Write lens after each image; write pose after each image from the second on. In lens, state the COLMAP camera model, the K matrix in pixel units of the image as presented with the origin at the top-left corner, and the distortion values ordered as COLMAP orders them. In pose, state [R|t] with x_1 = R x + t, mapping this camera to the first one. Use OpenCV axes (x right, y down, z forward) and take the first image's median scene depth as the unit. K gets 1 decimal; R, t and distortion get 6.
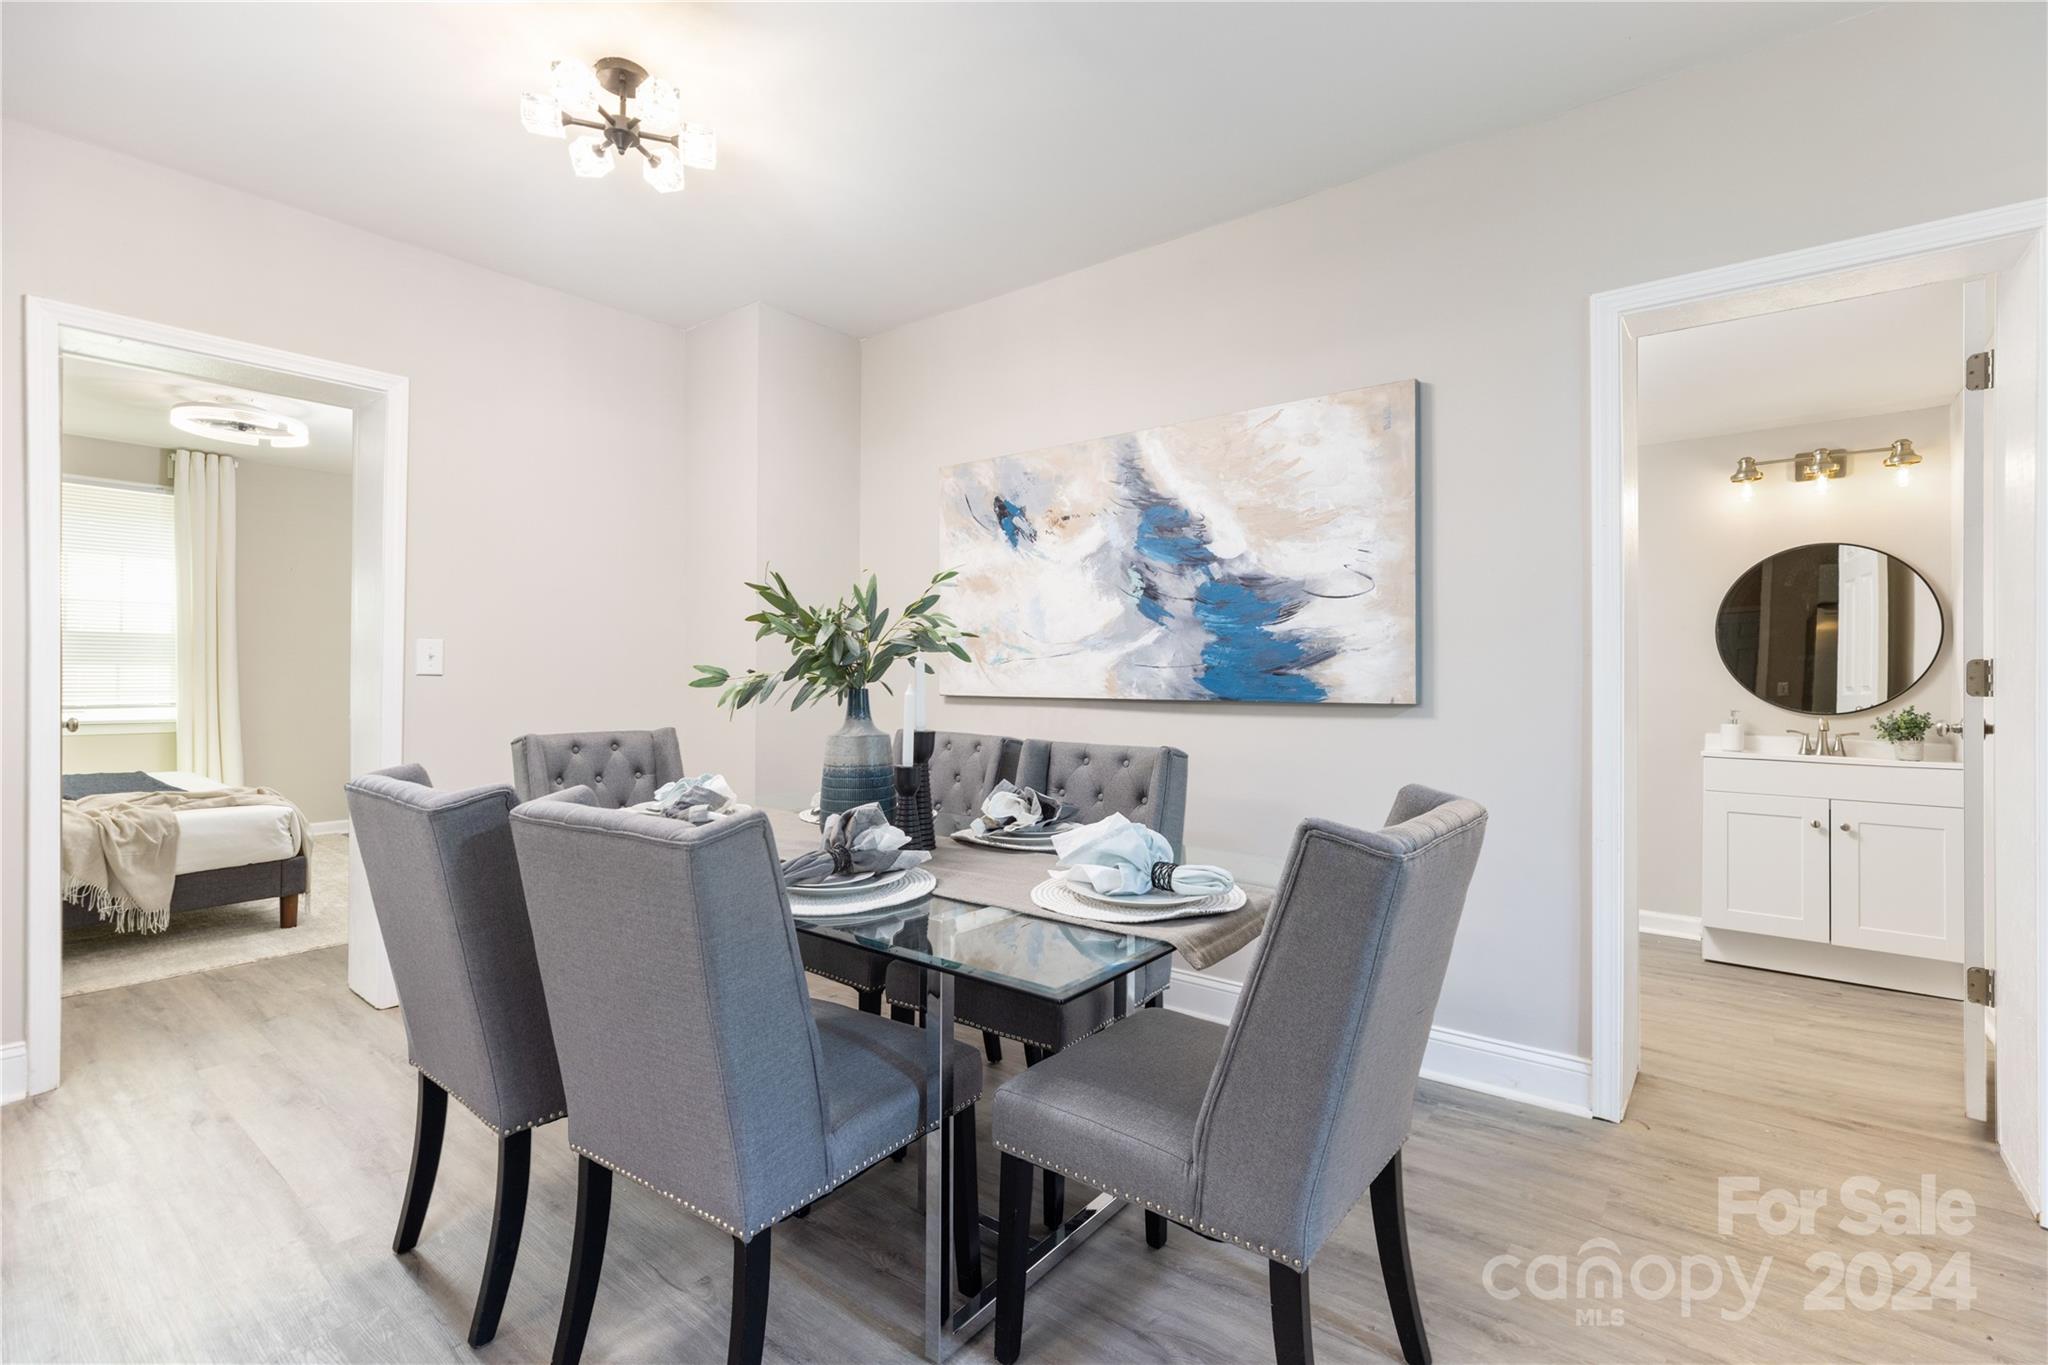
lens RADIAL K [[936.4, 0, 1027.6], [0, 936.4, 673.8], [0, 0, 1]] dist [-0.000230, 0.000428]
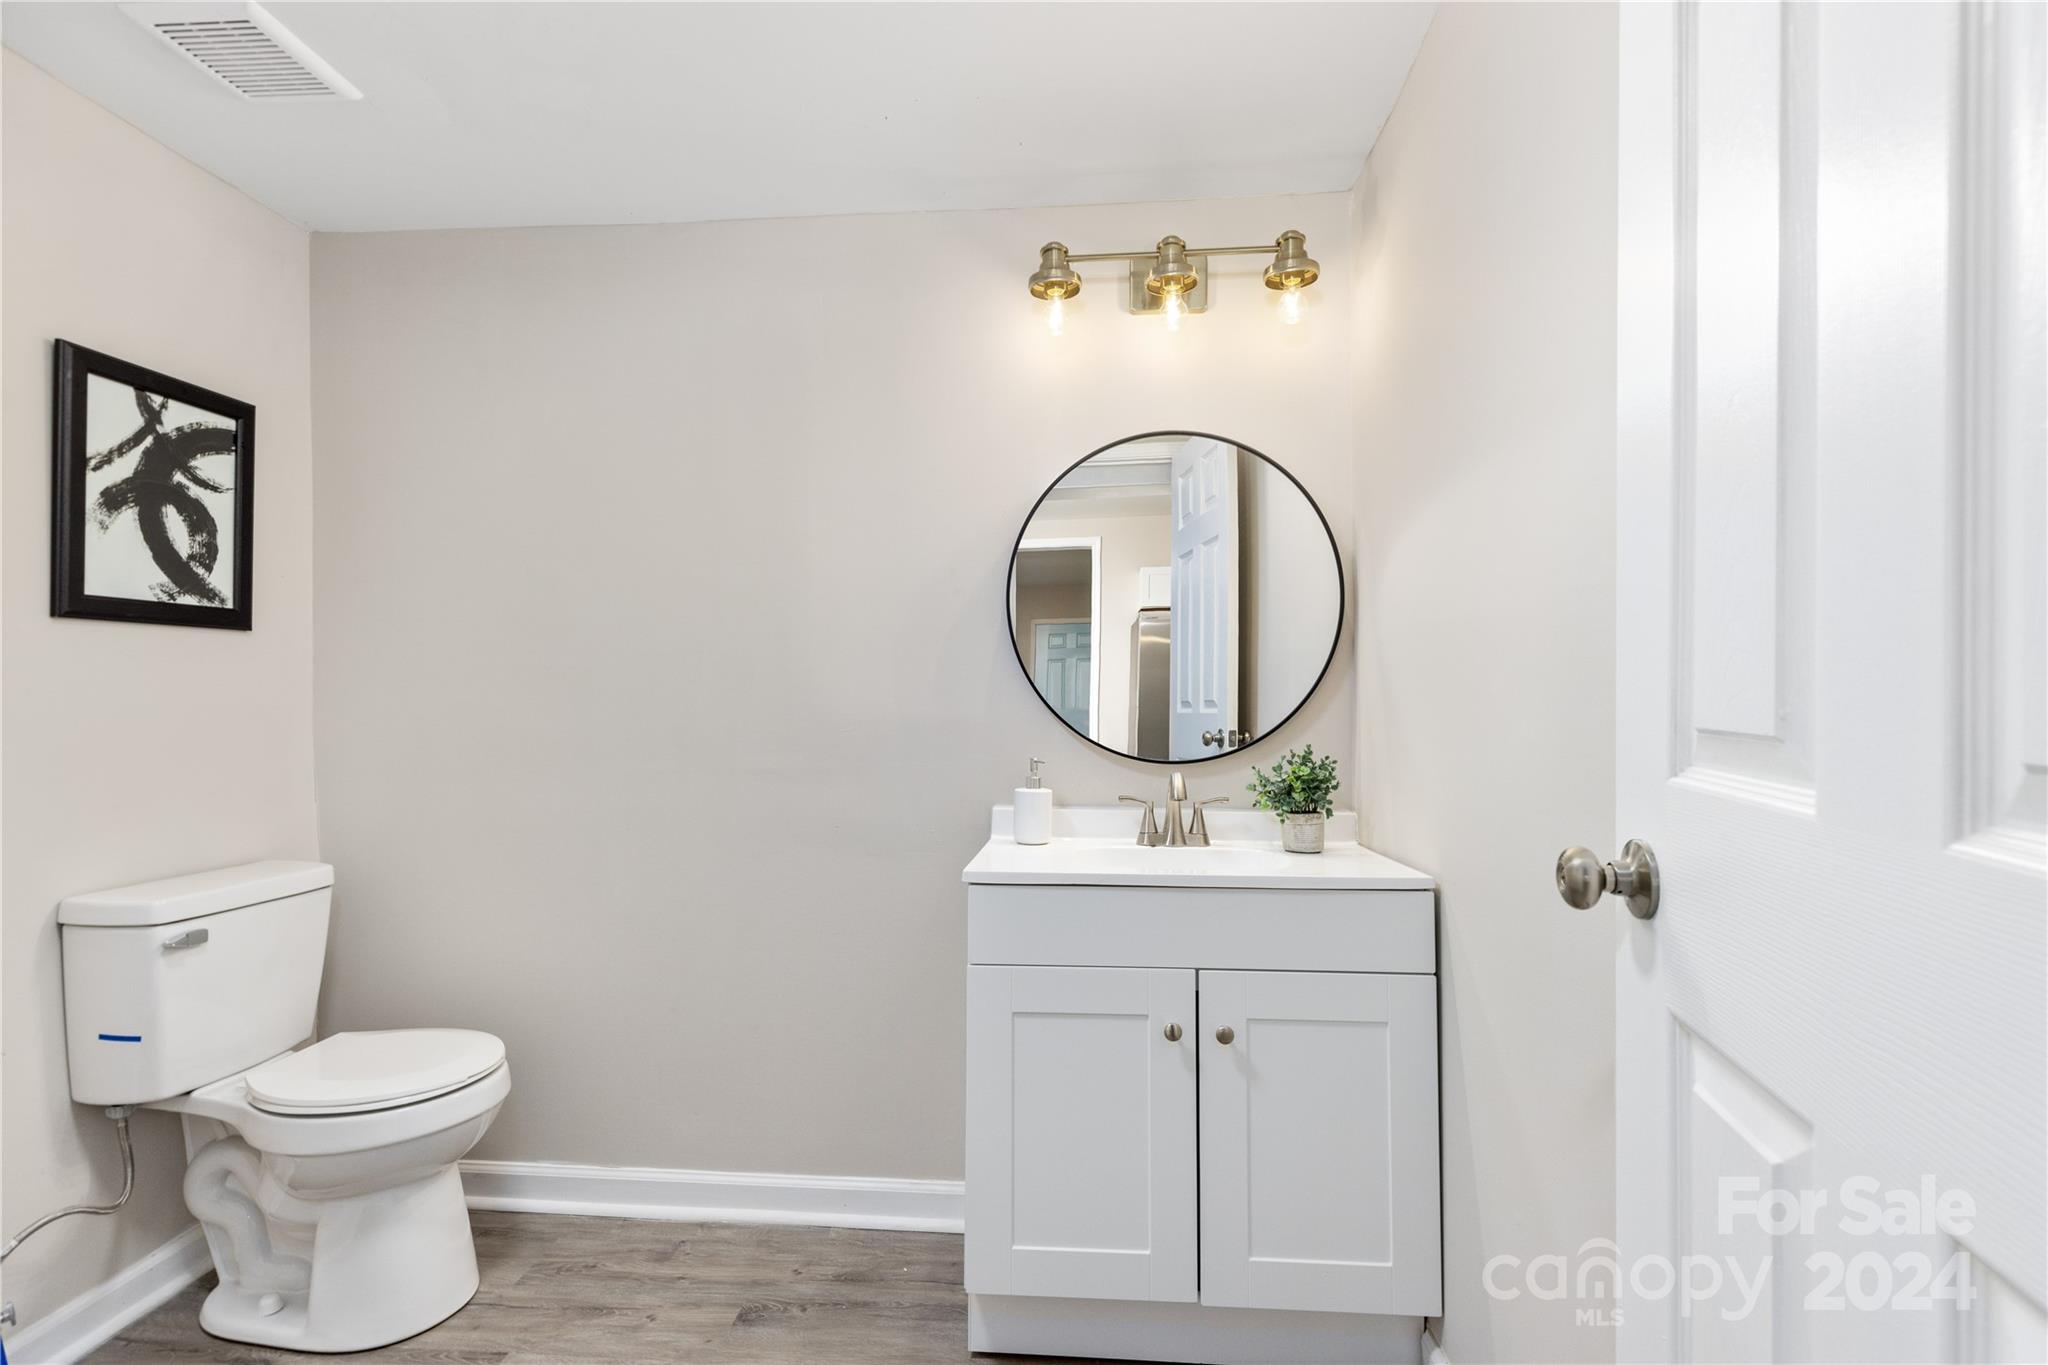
lens RADIAL K [[936.4, 0, 1024.2], [0, 936.4, 686.1], [0, 0, 1]] dist [-0.000230, 0.000428]
pose [[0.832757, -0.003782, 0.553626, 0.511719], [0.000642, 0.999983, 0.005866, -0.002341], [-0.553639, -0.004530, 0.832744, 0.636806]]
